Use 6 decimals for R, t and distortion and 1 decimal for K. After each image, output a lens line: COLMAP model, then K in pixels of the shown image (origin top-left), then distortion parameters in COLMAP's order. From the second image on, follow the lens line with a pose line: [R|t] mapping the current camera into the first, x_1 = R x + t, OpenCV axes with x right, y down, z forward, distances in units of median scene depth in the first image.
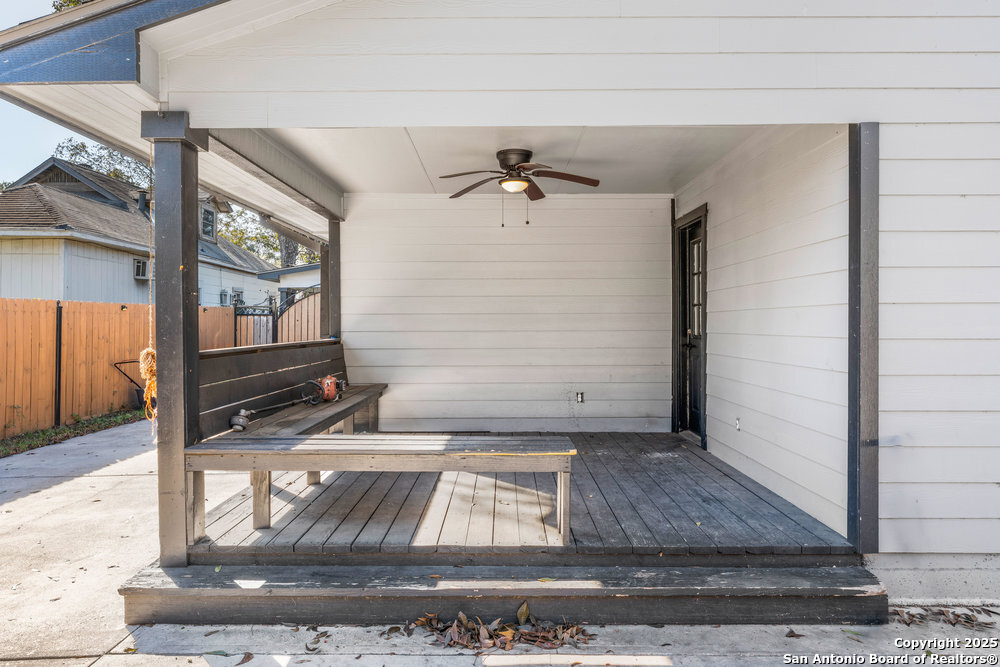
lens RADIAL K [[670.5, 0, 500.0], [0, 670.5, 312.8], [0, 0, 1]] dist [0.006564, -0.001236]
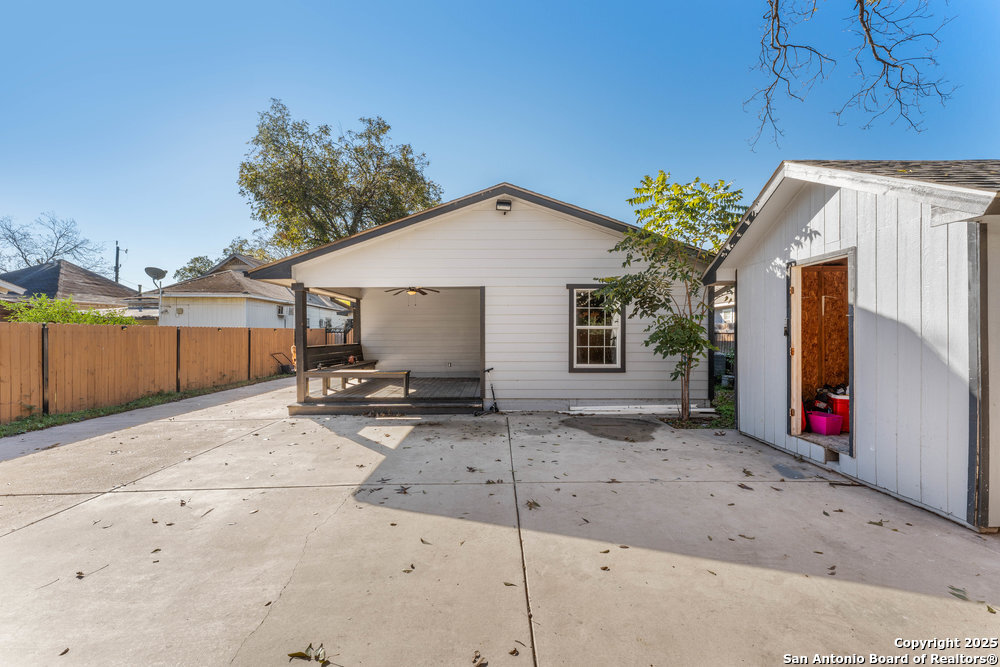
lens RADIAL K [[406.2, 0, 503.4], [0, 406.2, 334.2], [0, 0, 1]] dist [-0.008055, -0.000239]
pose [[0.999700, -0.002342, 0.024386, 0.182662], [0.001959, 0.999874, 0.015735, -0.013722], [-0.024419, -0.015683, 0.999579, -0.397084]]
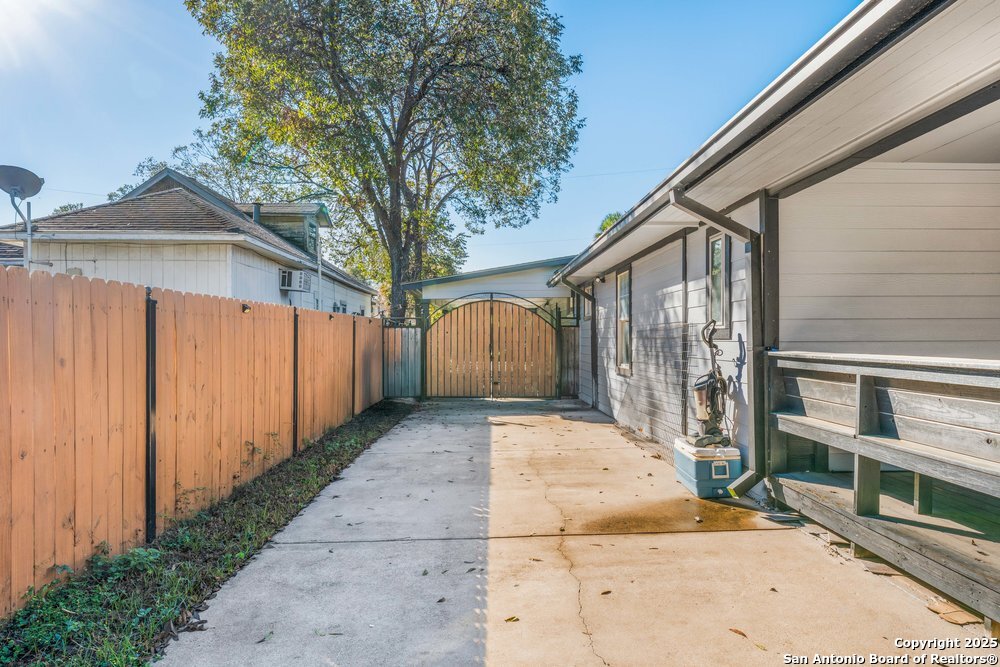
lens RADIAL K [[588.7, 0, 498.9], [0, 588.7, 337.8], [0, 0, 1]] dist [-0.004415, -0.001220]
pose [[0.999533, -0.002641, 0.030447, -0.362920], [0.002127, 0.999855, 0.016923, 0.006943], [-0.030488, -0.016850, 0.999393, 0.211753]]
